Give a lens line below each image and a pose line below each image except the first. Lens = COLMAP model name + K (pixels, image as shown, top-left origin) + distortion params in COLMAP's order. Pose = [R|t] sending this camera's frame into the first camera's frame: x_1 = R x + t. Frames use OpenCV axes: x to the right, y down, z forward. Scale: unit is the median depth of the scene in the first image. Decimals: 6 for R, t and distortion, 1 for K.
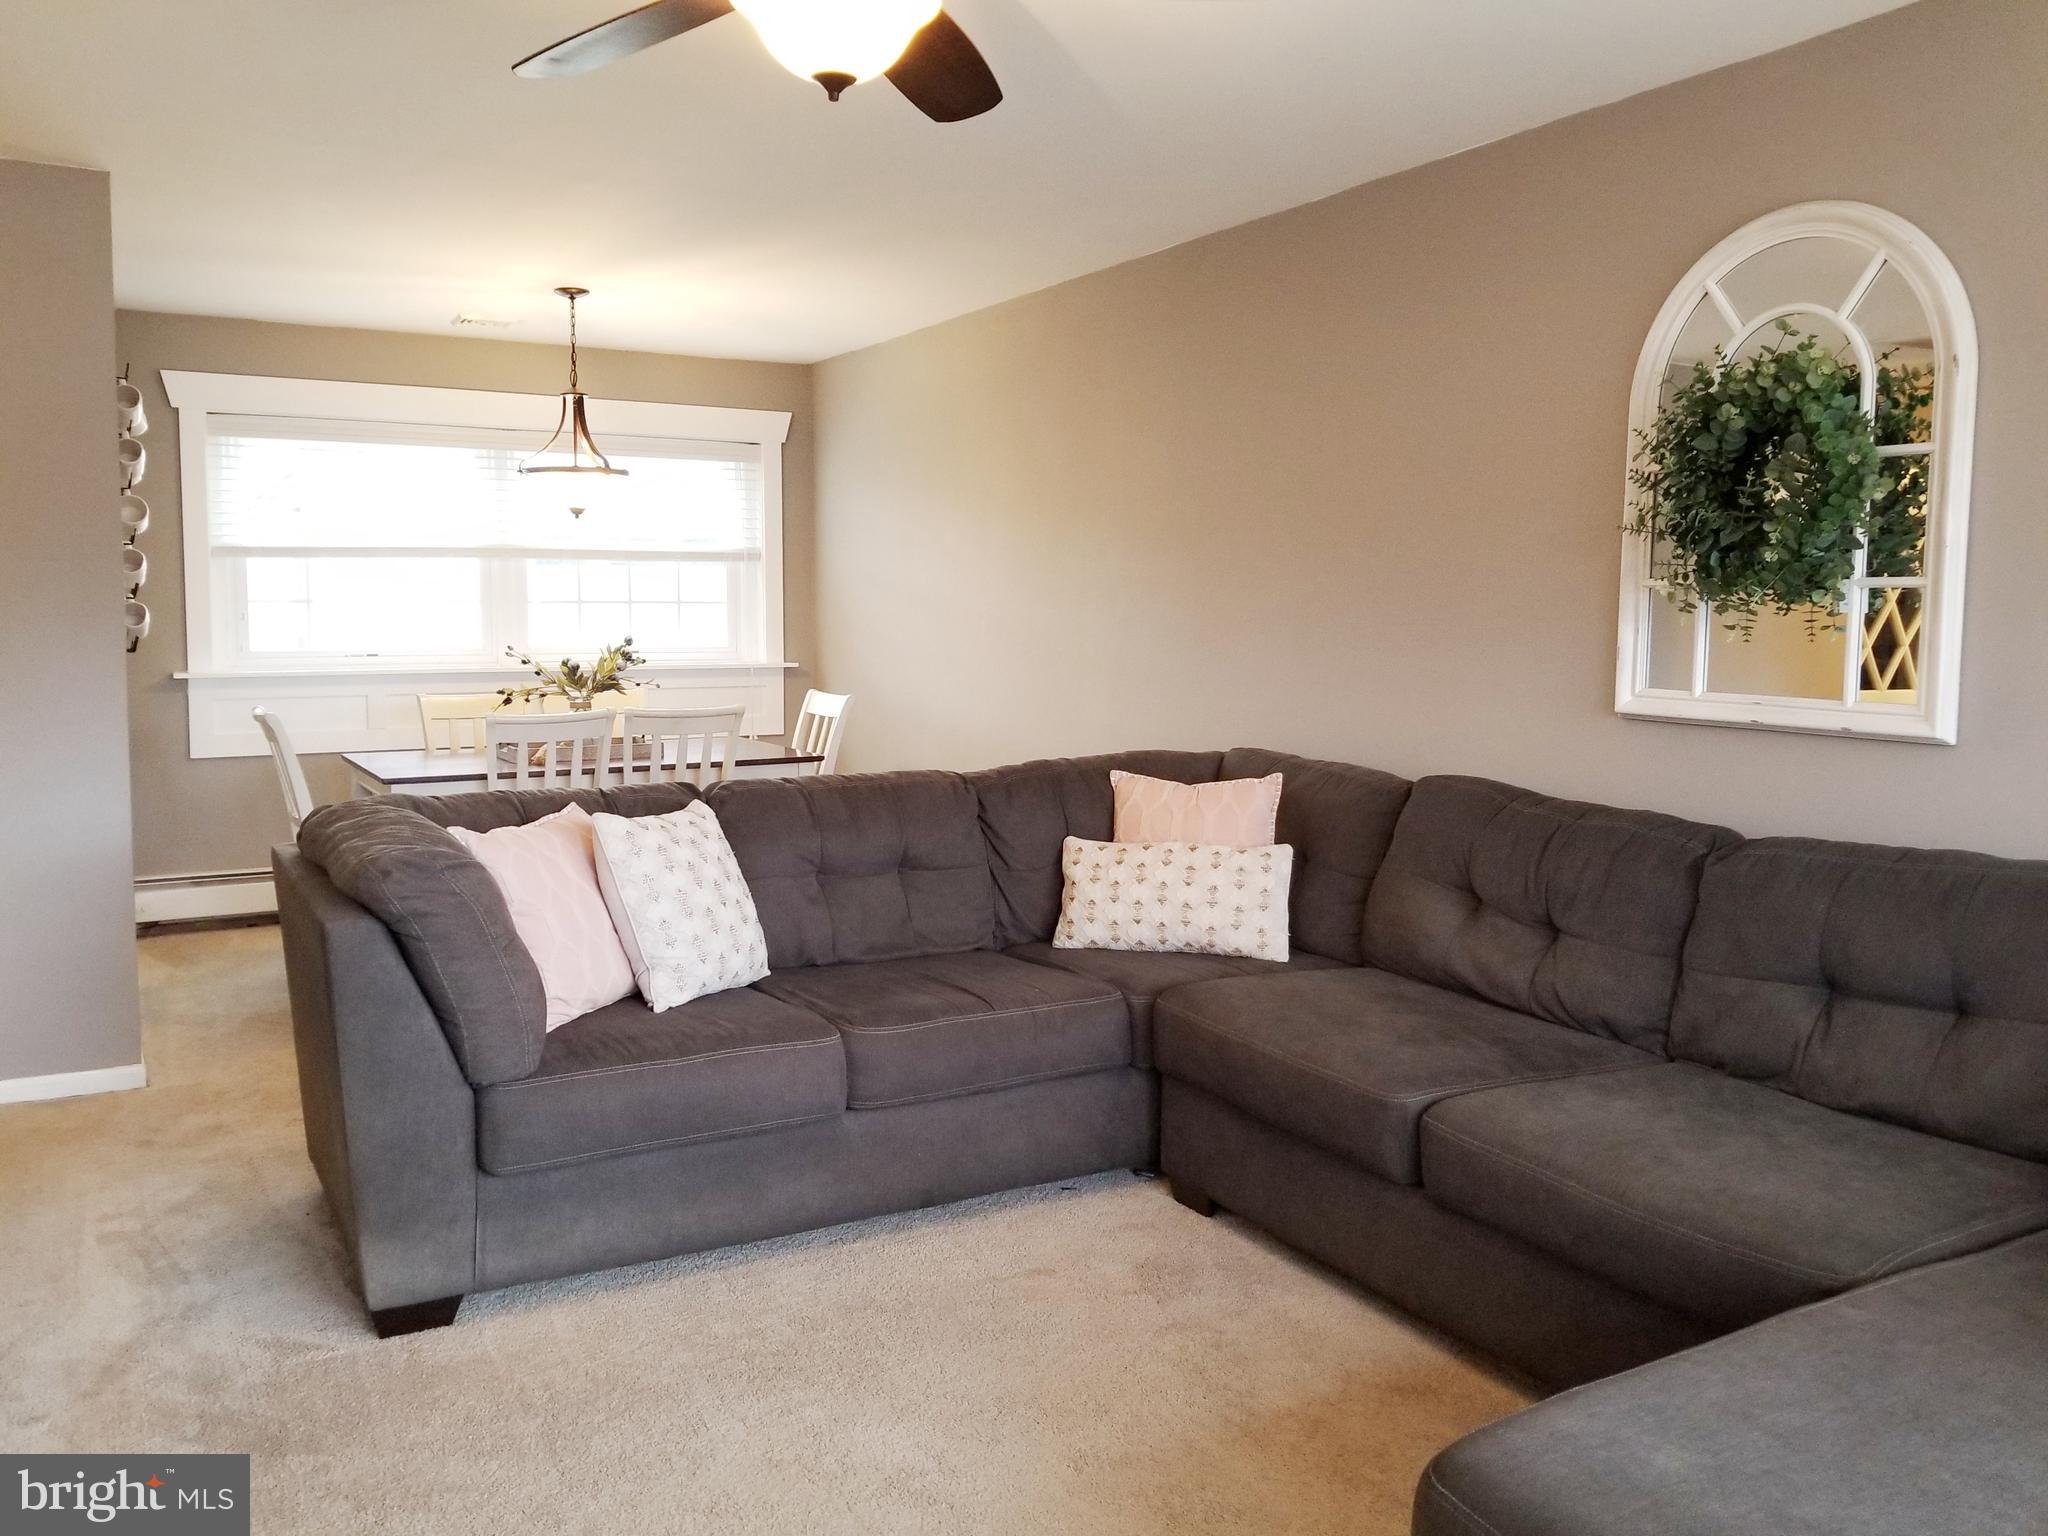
lens RADIAL K [[1591.5, 0, 988.7], [0, 1591.5, 734.5], [0, 0, 1]] dist [0.074022, -0.129154]
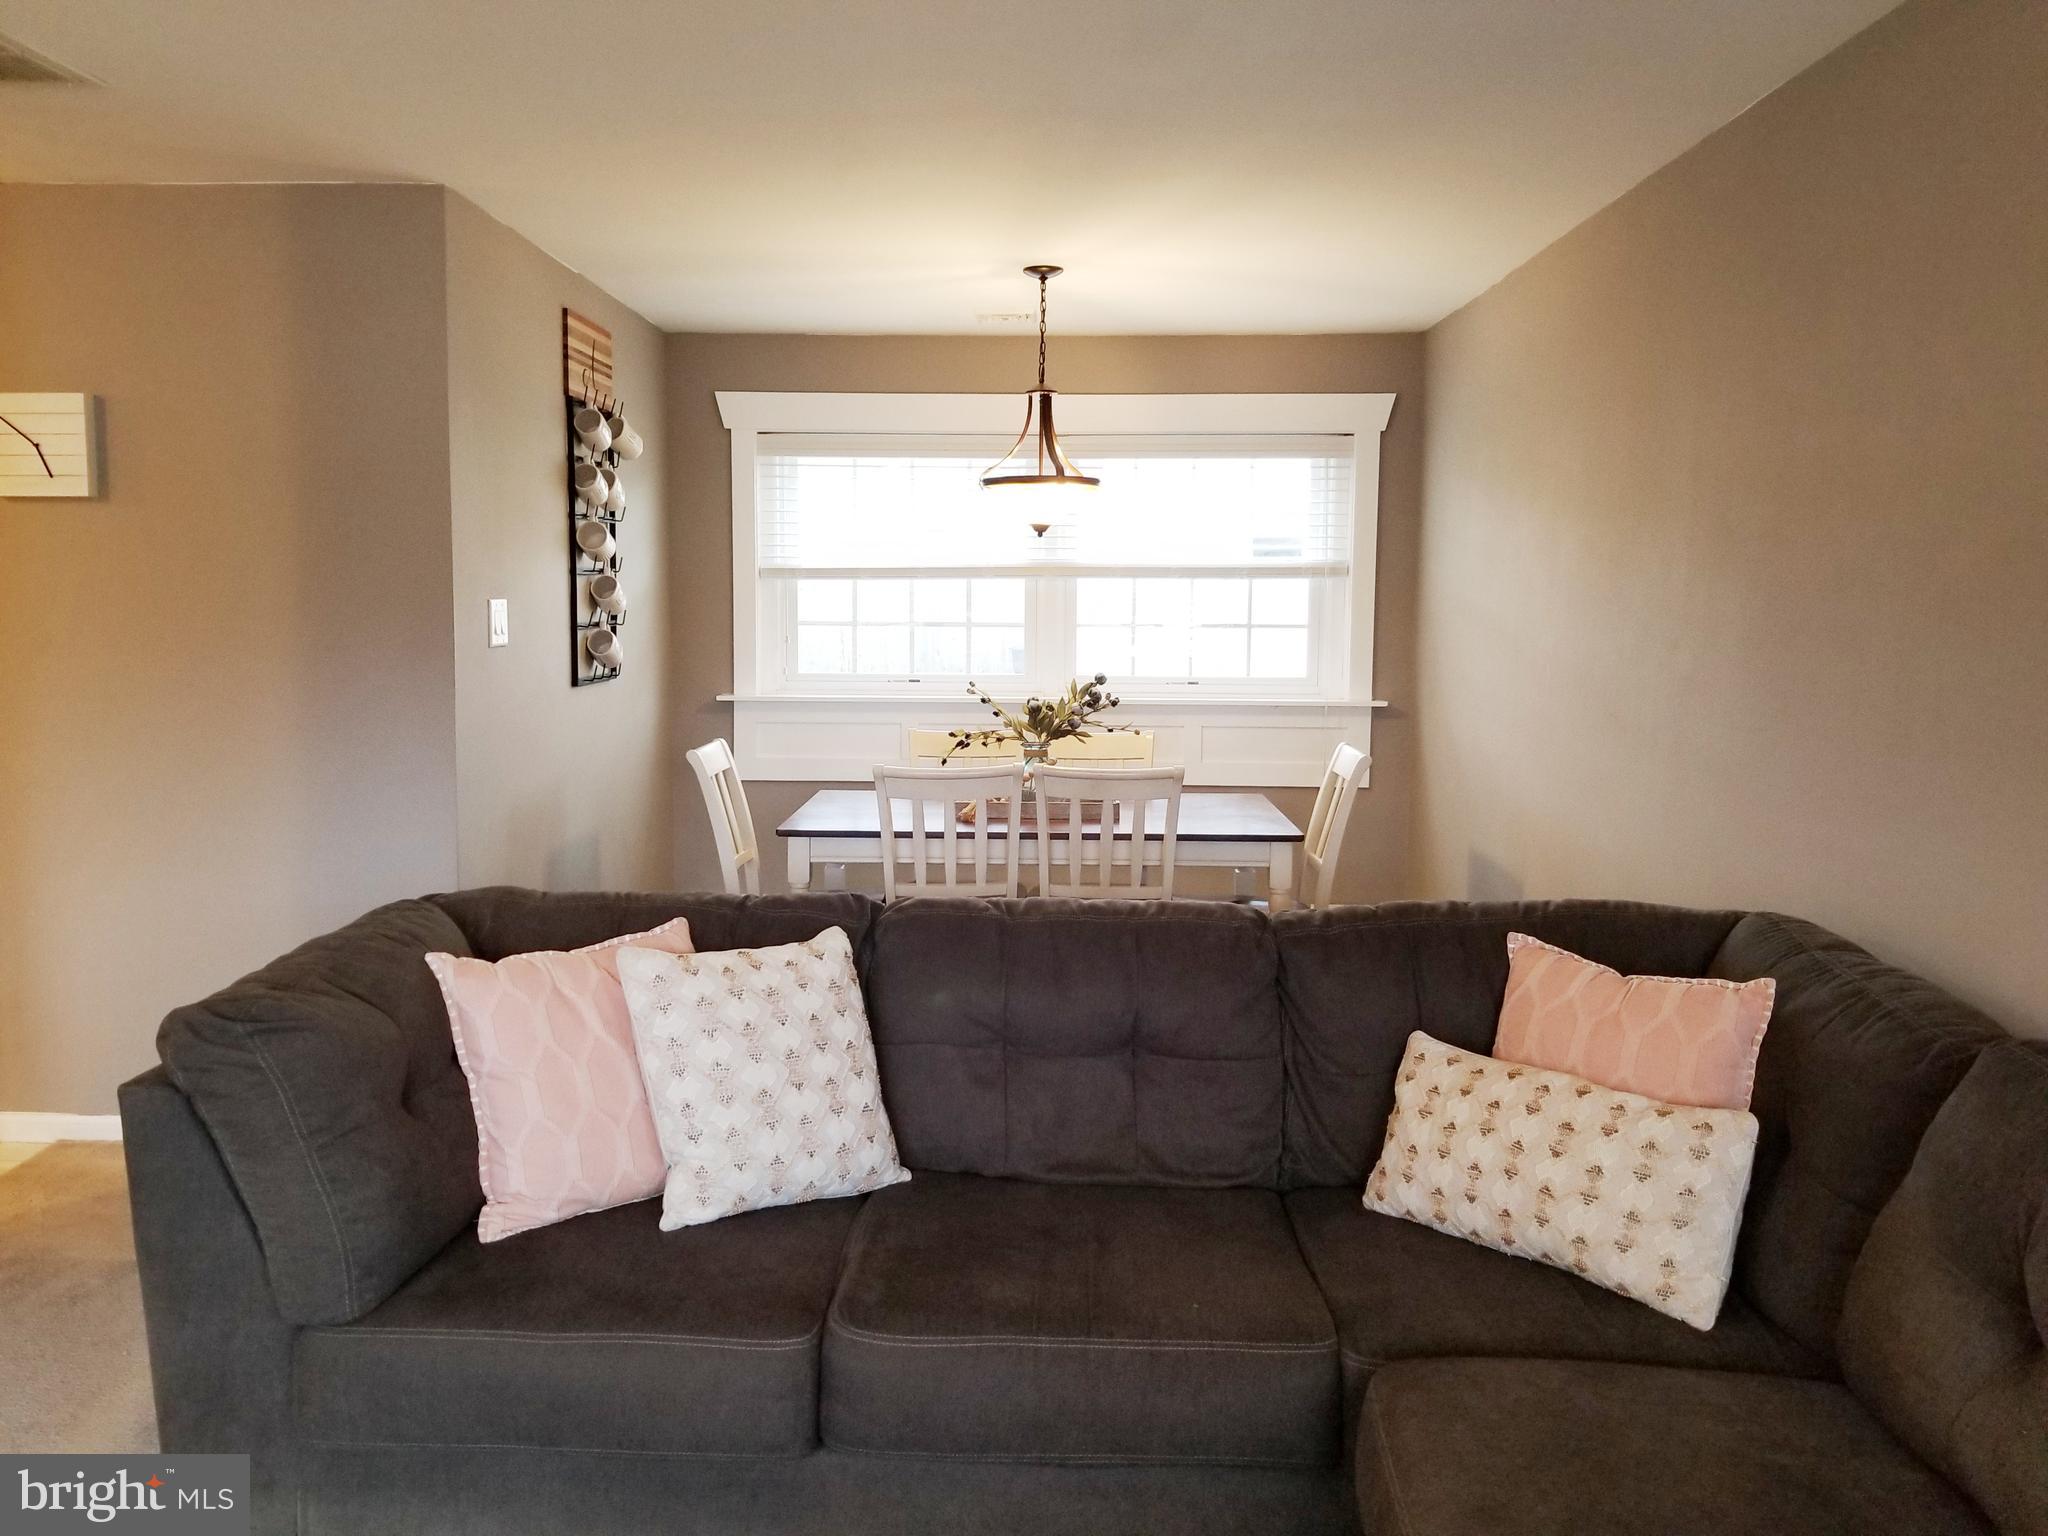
lens RADIAL K [[1591.5, 0, 988.7], [0, 1591.5, 734.5], [0, 0, 1]] dist [0.074022, -0.129154]
pose [[0.852854, 0.051017, -0.519652, 0.234936], [-0.048542, 0.998652, 0.018376, -0.059956], [0.519889, 0.009553, 0.854181, 0.355887]]
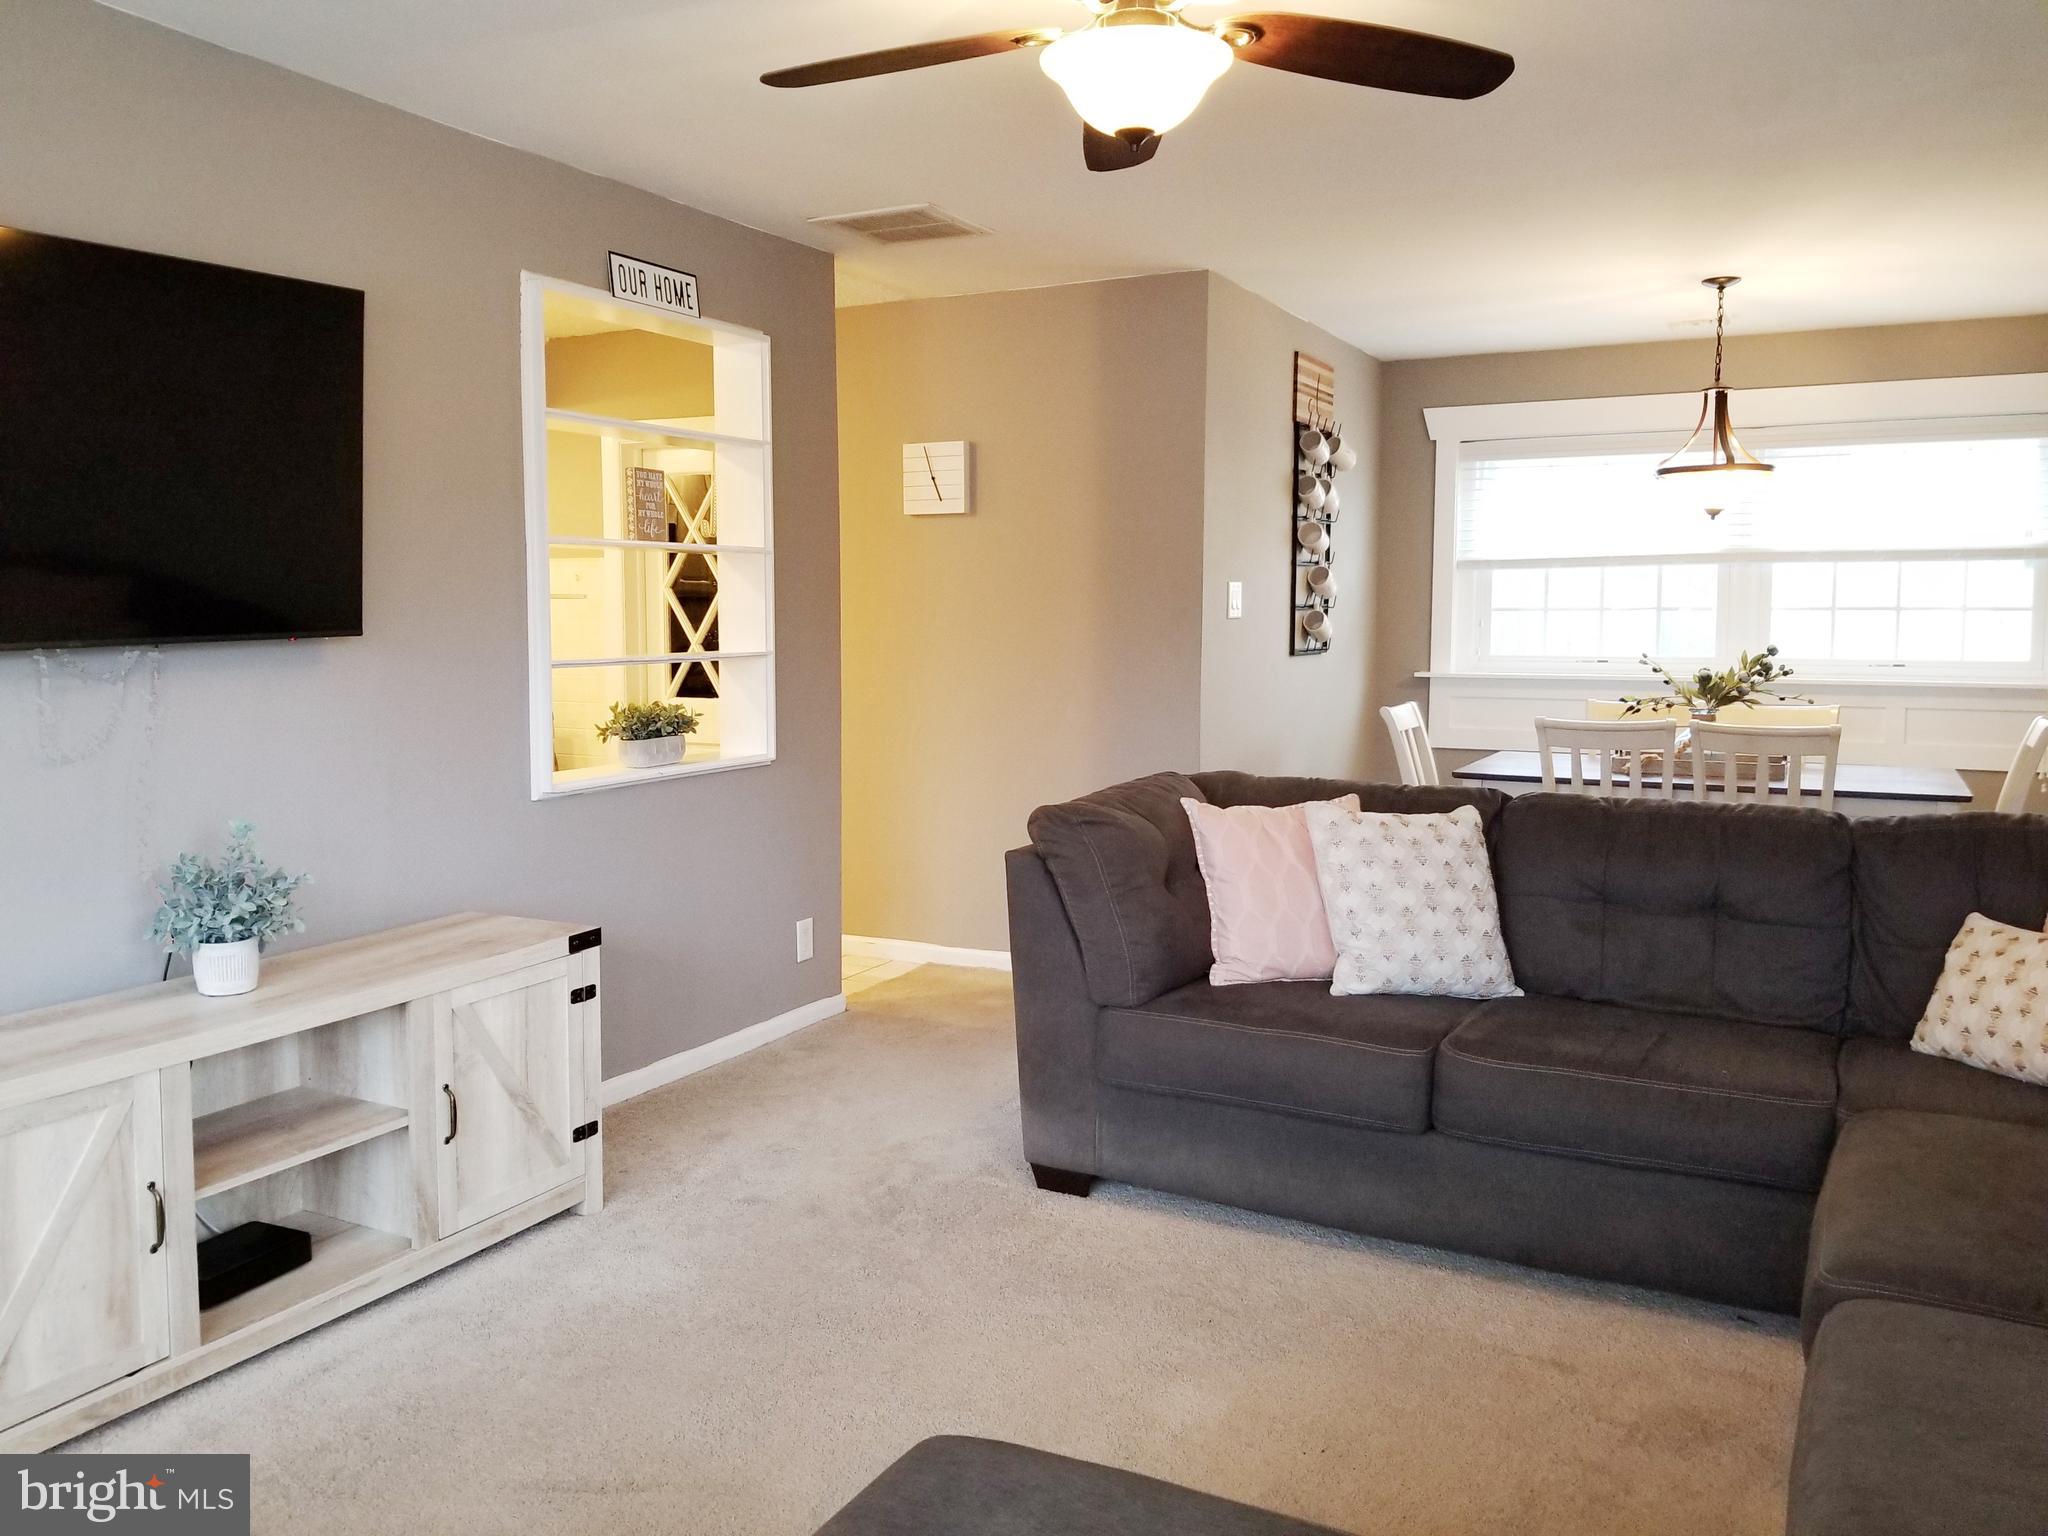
lens RADIAL K [[1591.5, 0, 988.7], [0, 1591.5, 734.5], [0, 0, 1]] dist [0.074022, -0.129154]
pose [[0.540726, 0.063229, -0.838819, 0.439370], [-0.066859, 0.997247, 0.032073, -0.014659], [0.838537, 0.038740, 0.543465, 0.180315]]
